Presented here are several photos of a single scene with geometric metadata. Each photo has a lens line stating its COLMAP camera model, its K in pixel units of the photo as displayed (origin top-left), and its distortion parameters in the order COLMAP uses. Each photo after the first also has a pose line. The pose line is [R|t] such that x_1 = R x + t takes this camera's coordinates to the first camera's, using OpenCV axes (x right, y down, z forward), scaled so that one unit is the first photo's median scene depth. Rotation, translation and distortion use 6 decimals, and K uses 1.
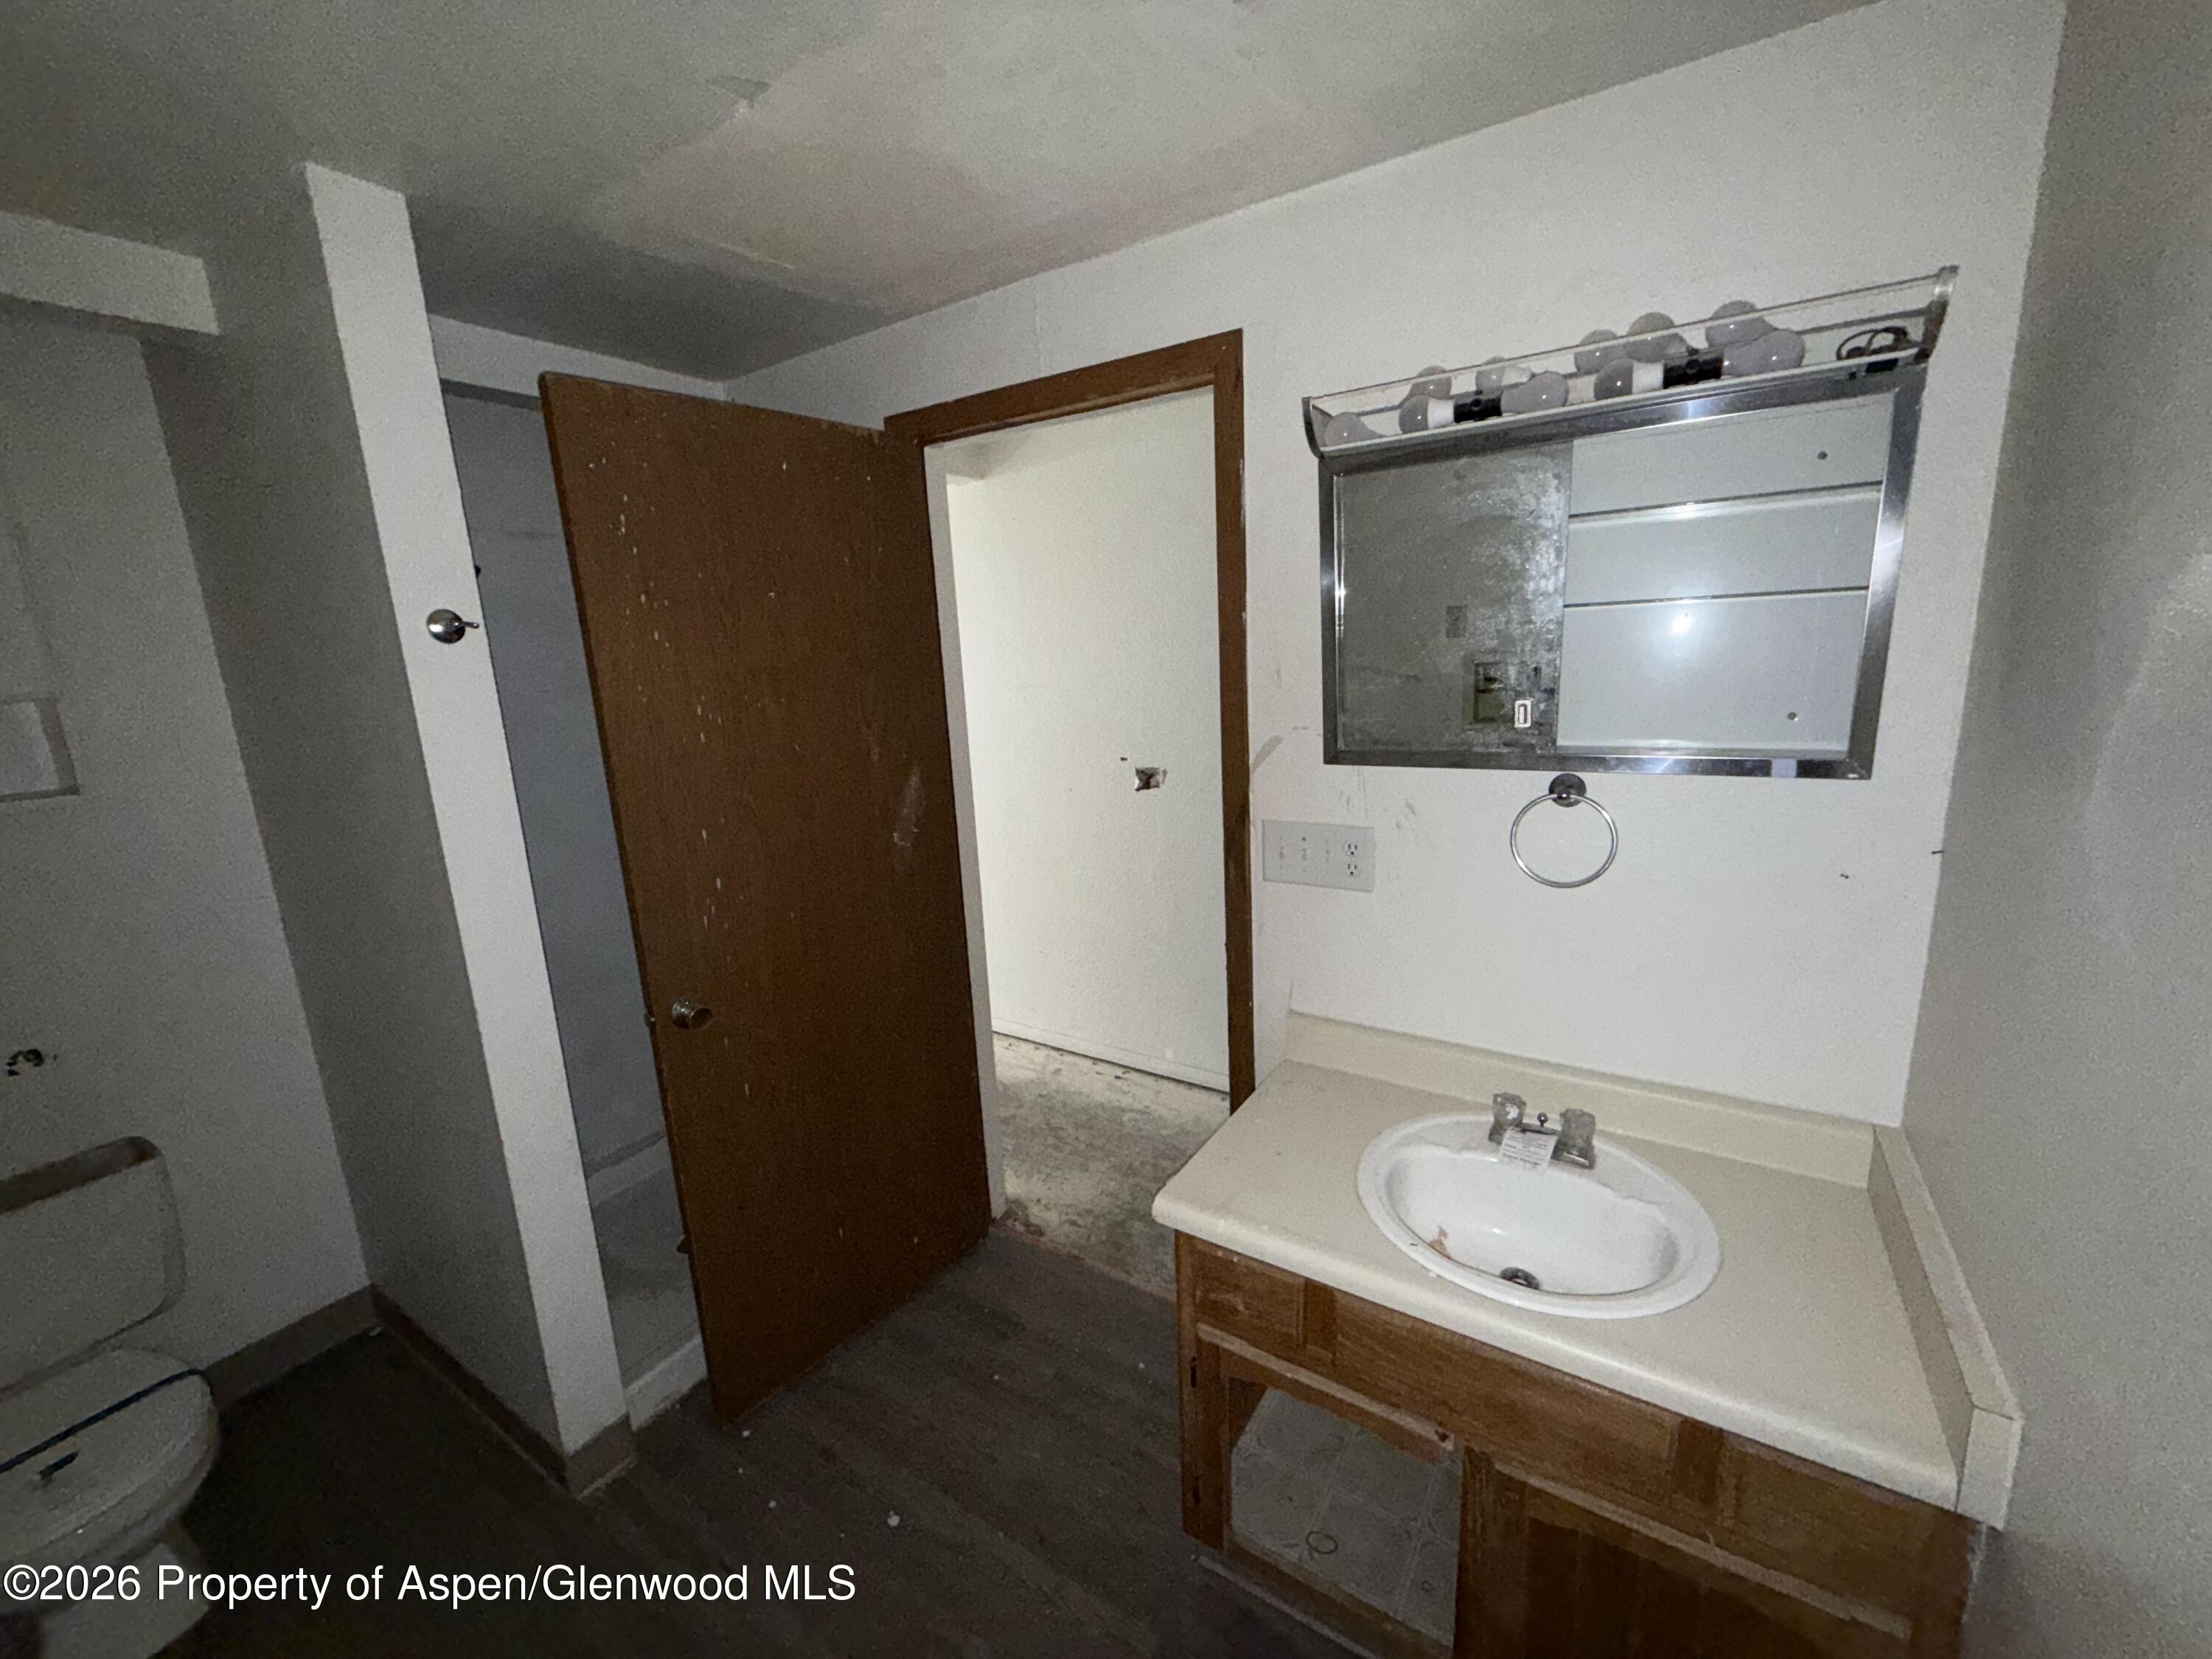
lens RADIAL K [[884.3, 0, 1104.5], [0, 884.3, 825.4], [0, 0, 1]] dist [-0.000341, 0.000316]
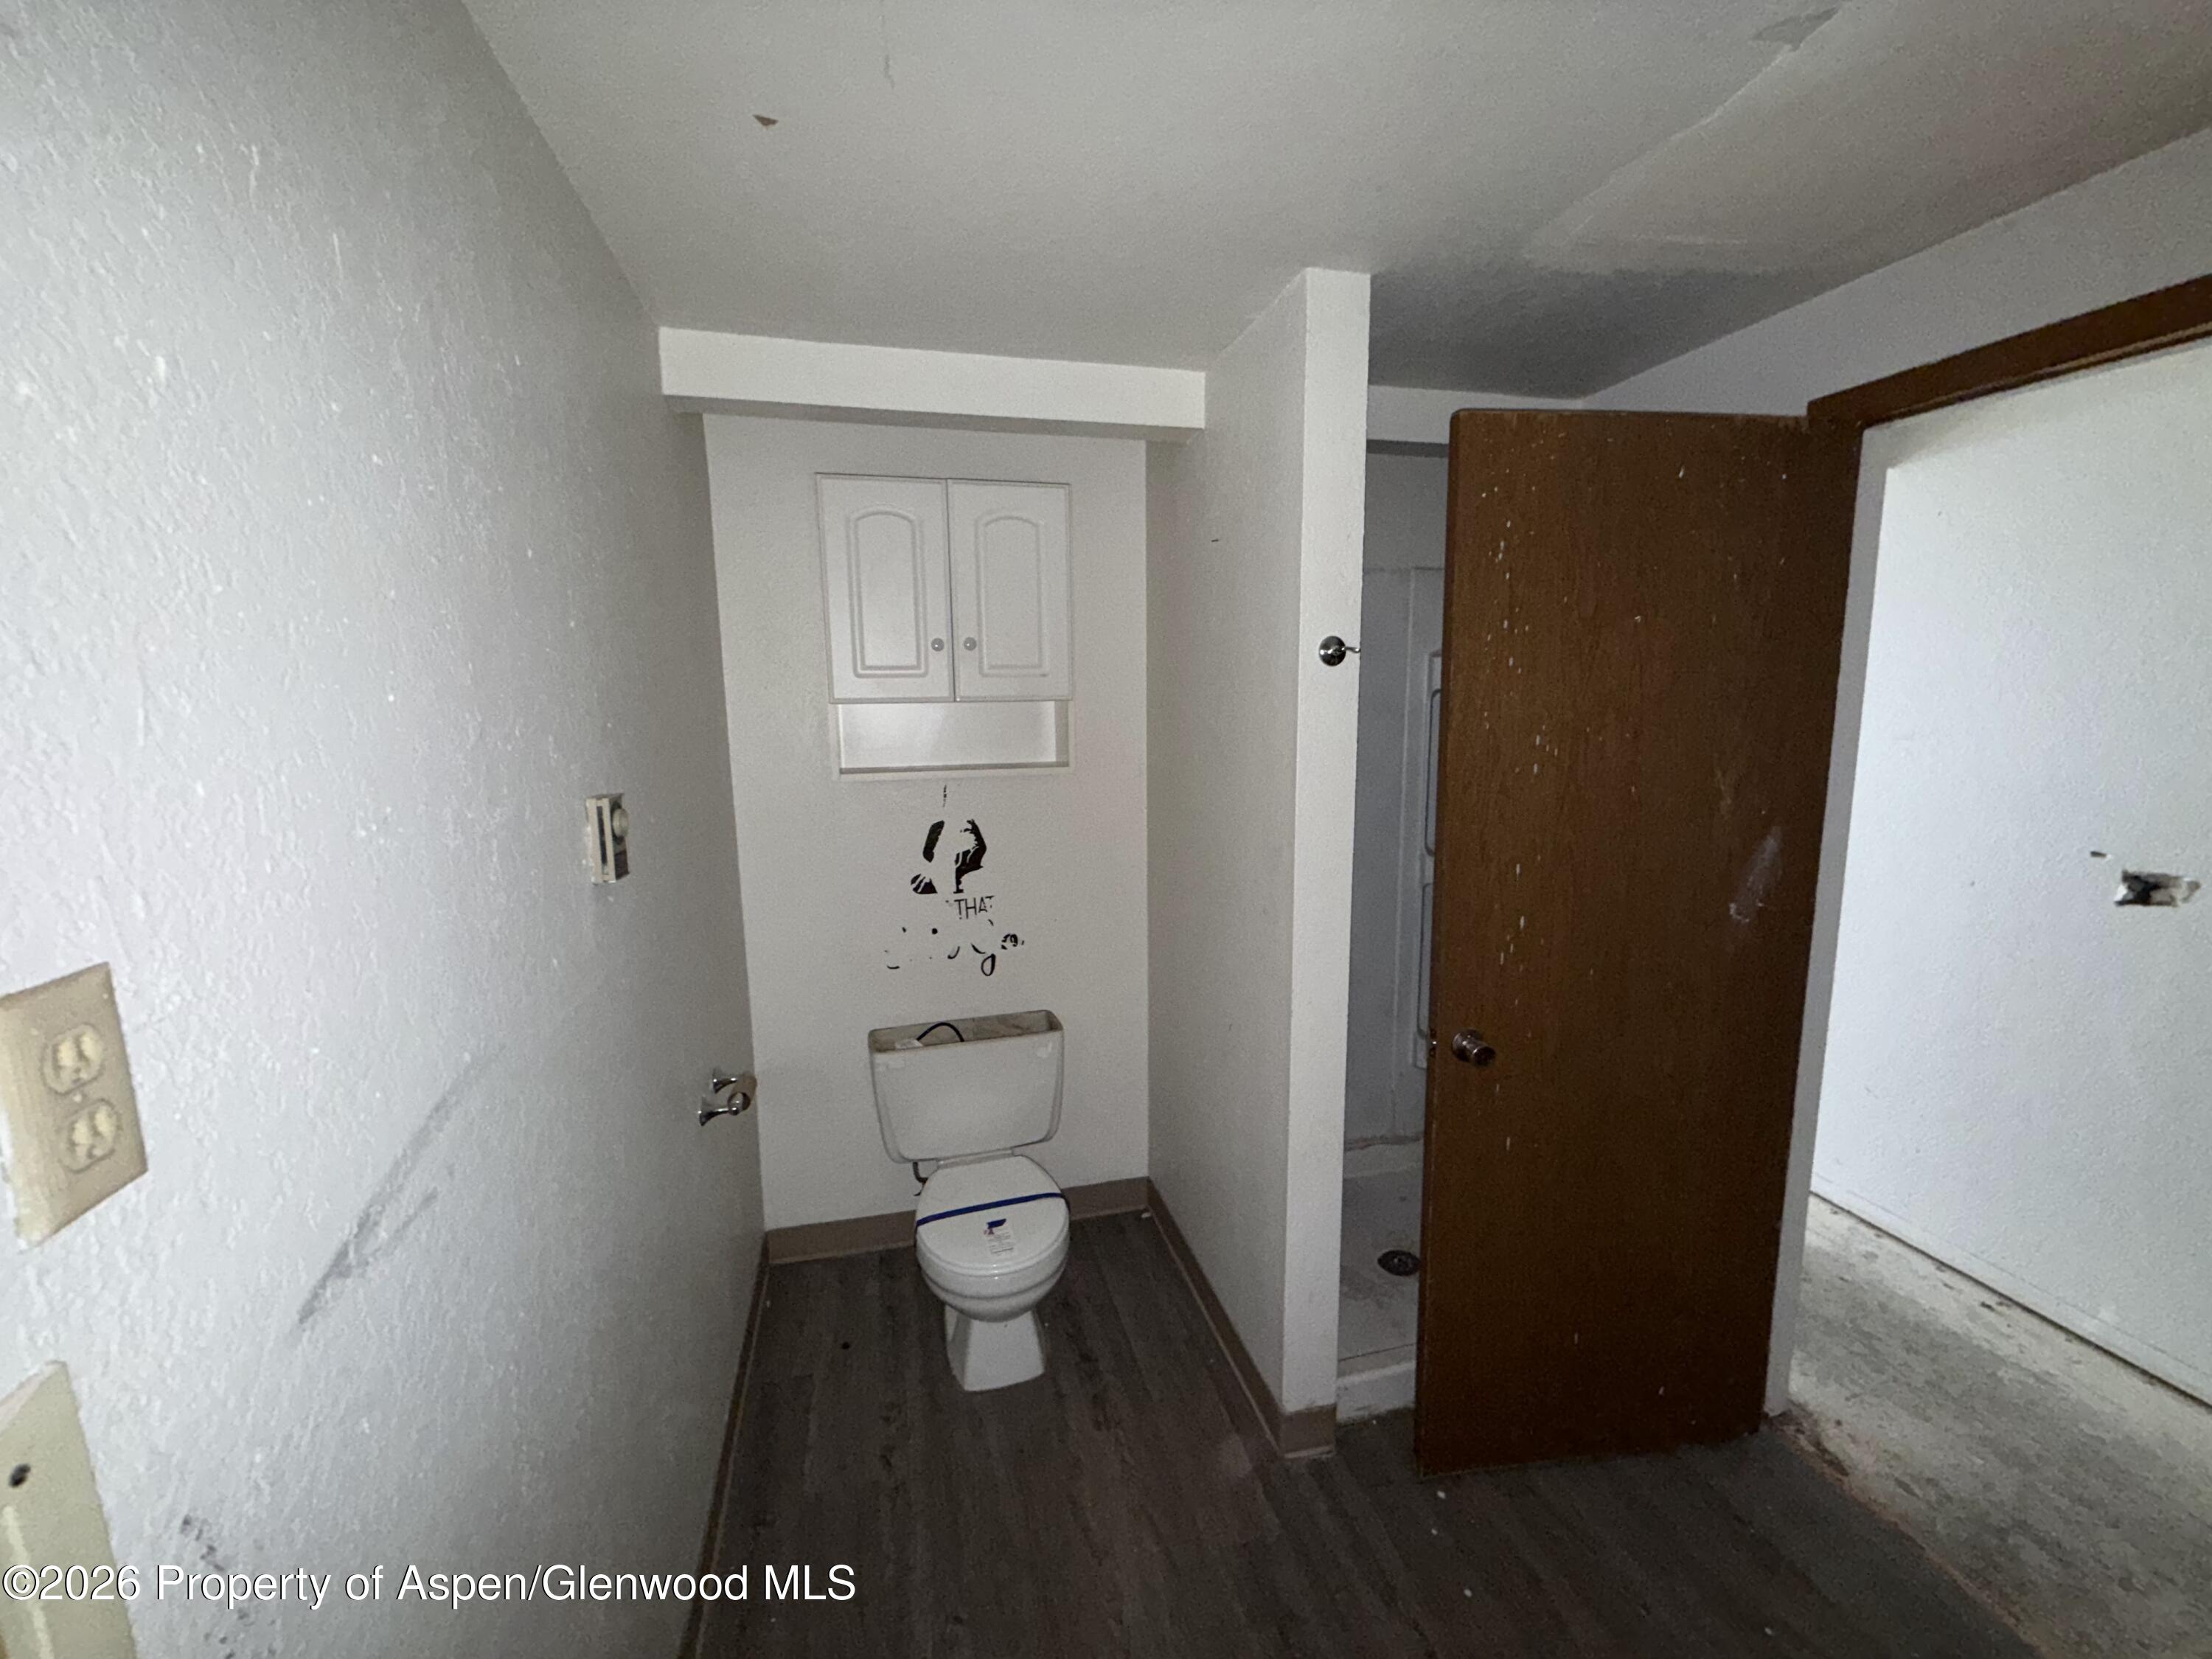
lens RADIAL K [[884.3, 0, 1094.0], [0, 884.3, 826.4], [0, 0, 1]] dist [-0.000341, 0.000316]
pose [[0.727084, 0.138695, -0.672393, -0.121387], [-0.158899, 0.986785, 0.031721, 0.005890], [0.667907, 0.083779, 0.739514, -0.013360]]
